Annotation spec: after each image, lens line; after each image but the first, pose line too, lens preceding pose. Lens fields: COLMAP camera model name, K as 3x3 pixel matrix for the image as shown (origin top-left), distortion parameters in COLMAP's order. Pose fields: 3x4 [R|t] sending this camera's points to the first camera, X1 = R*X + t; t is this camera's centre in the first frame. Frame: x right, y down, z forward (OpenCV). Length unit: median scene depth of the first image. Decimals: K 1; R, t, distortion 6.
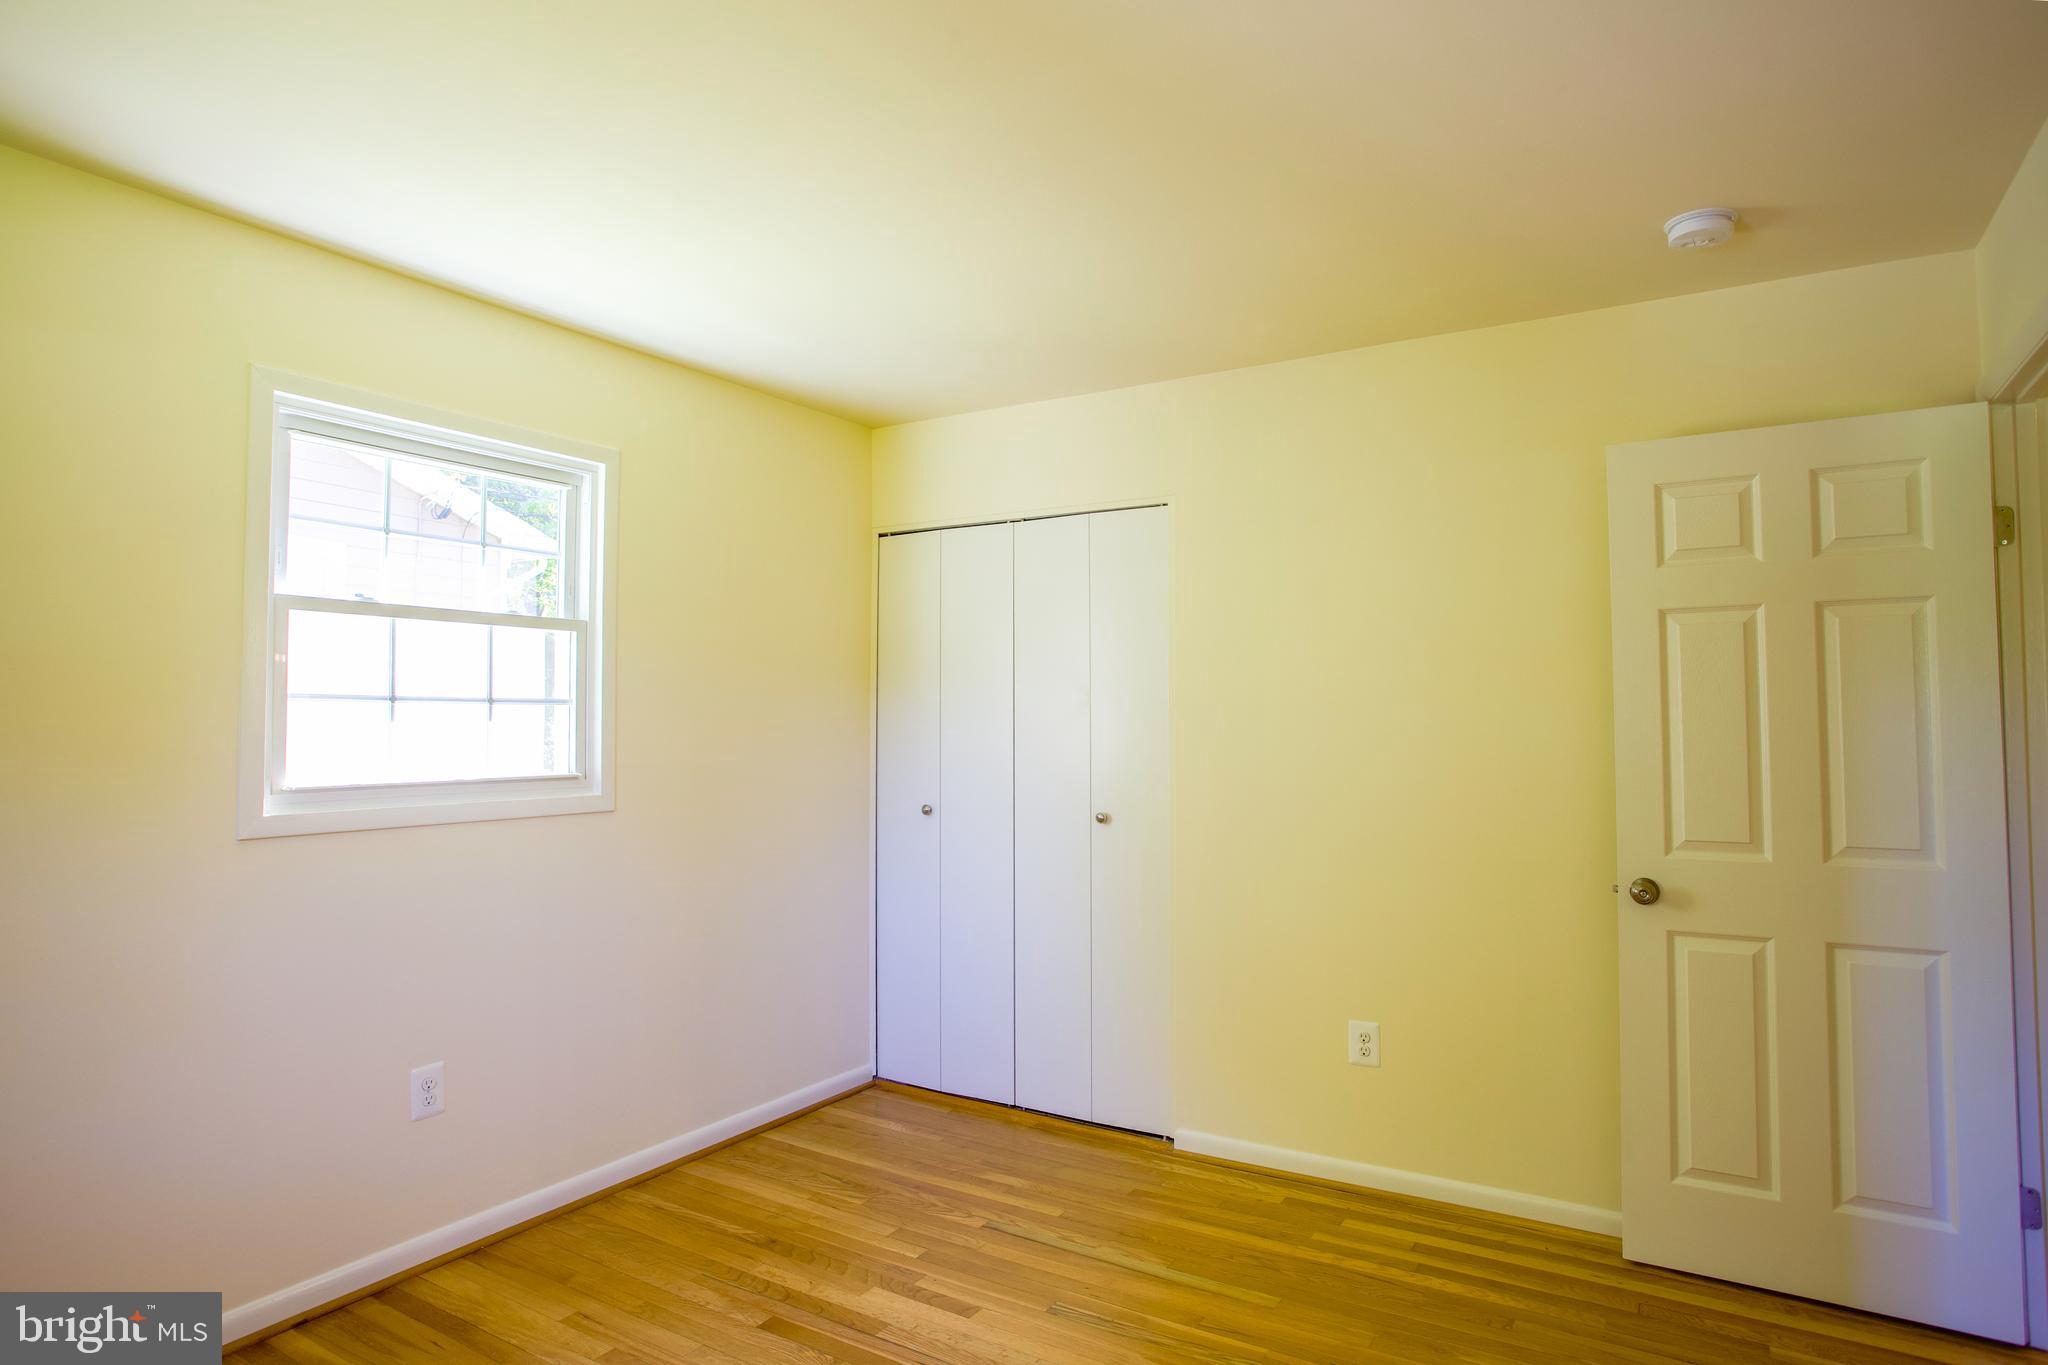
lens RADIAL K [[1069.9, 0, 1011.8], [0, 1069.9, 671.3], [0, 0, 1]] dist [-0.065516, 0.032307]
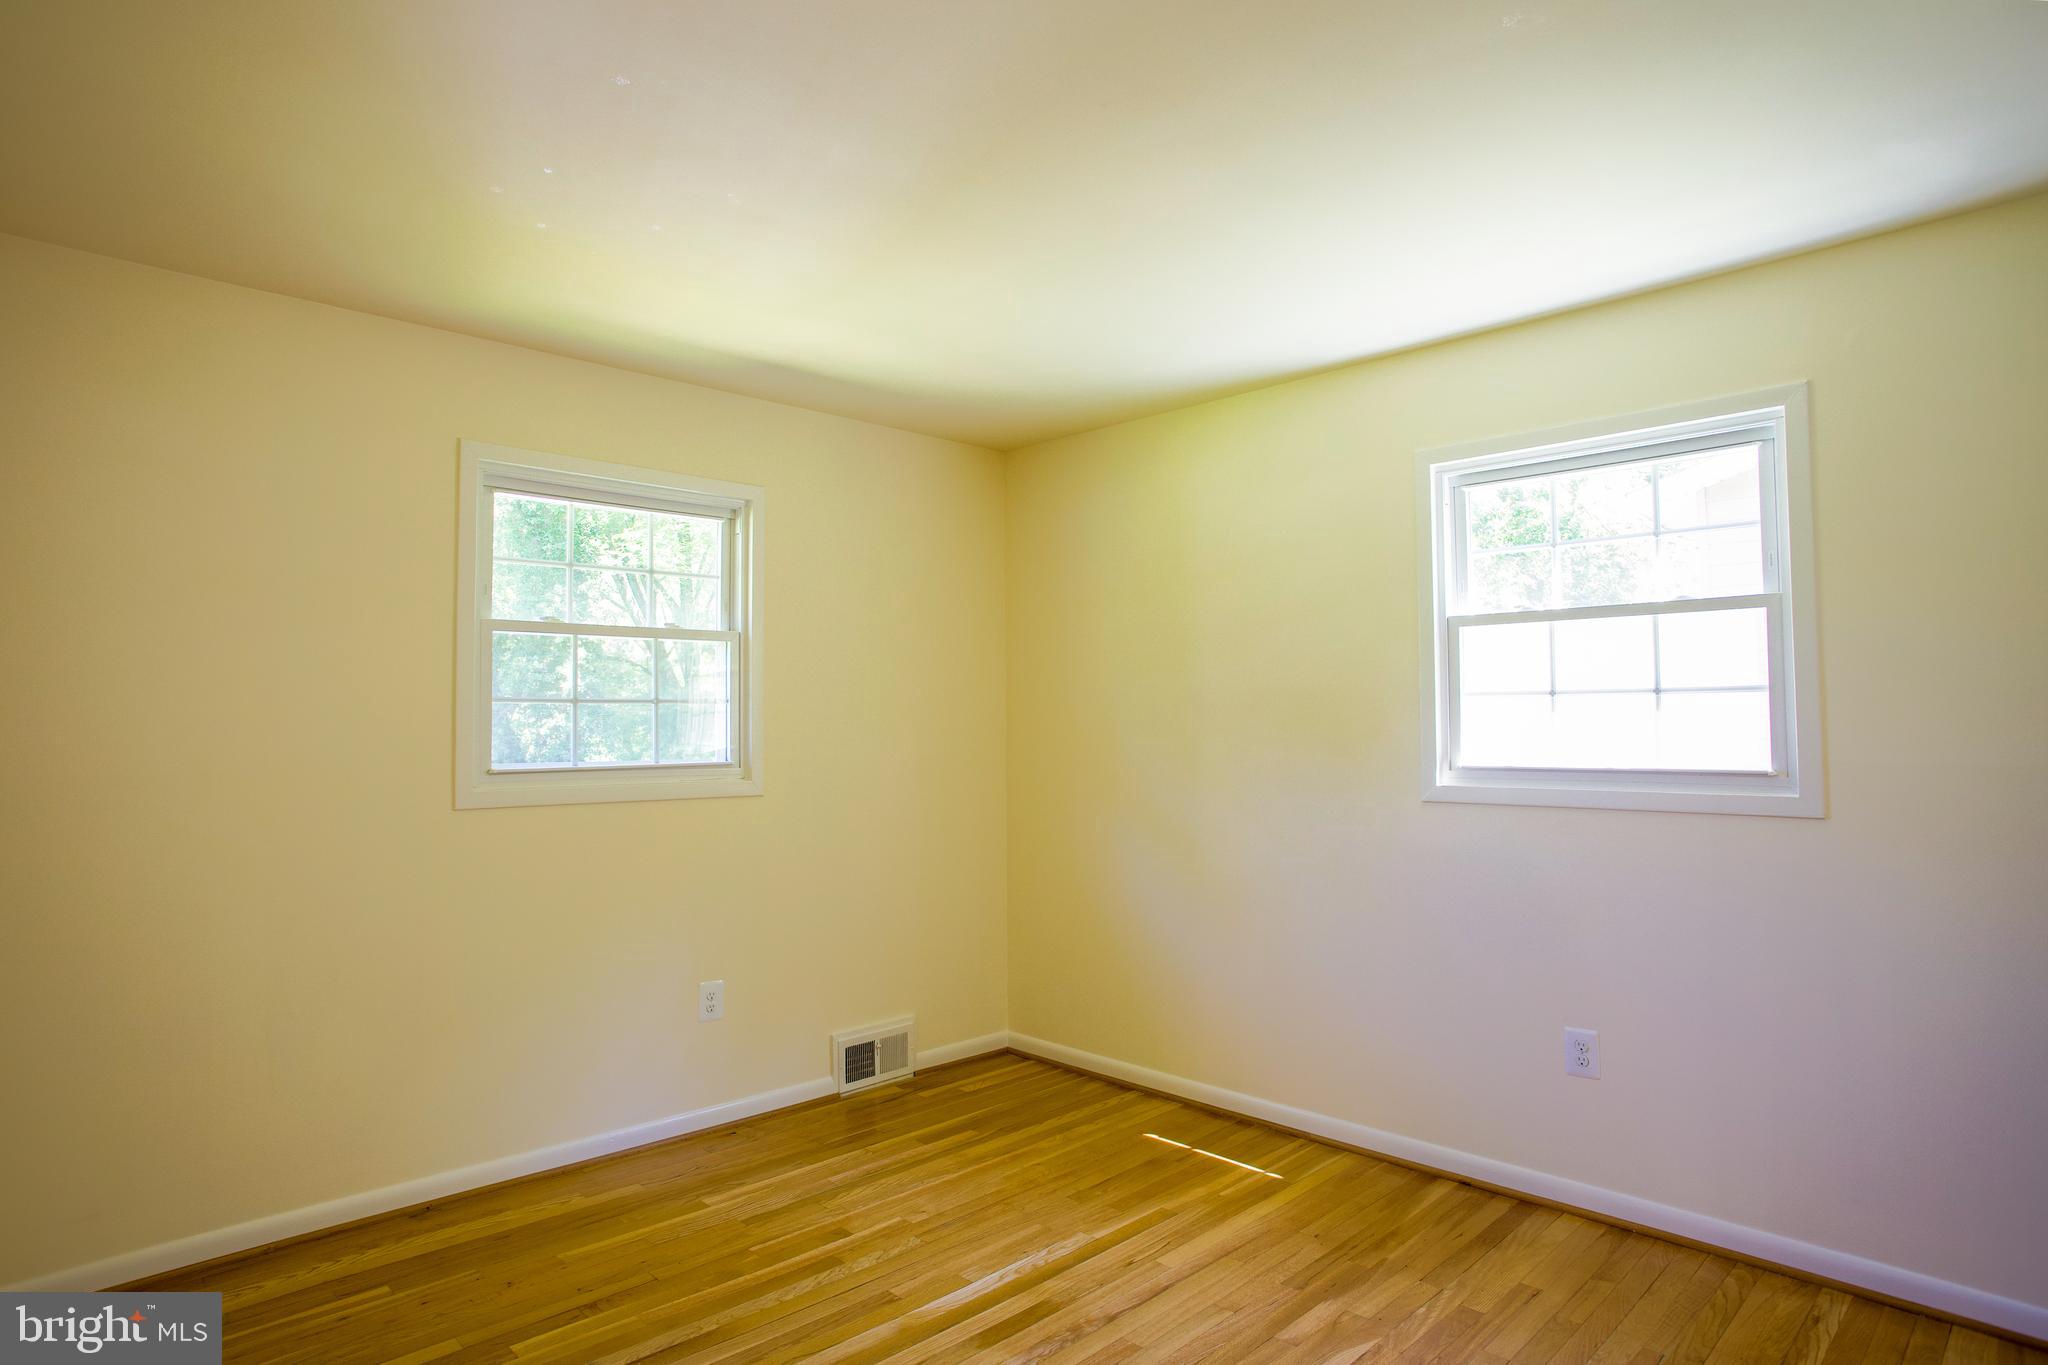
lens RADIAL K [[1069.9, 0, 1011.8], [0, 1069.9, 671.3], [0, 0, 1]] dist [-0.065516, 0.032307]
pose [[-0.187998, -0.042609, -0.981245, 0.645798], [0.052239, 0.997211, -0.053311, 0.033633], [0.980779, -0.061282, -0.185248, 0.654743]]
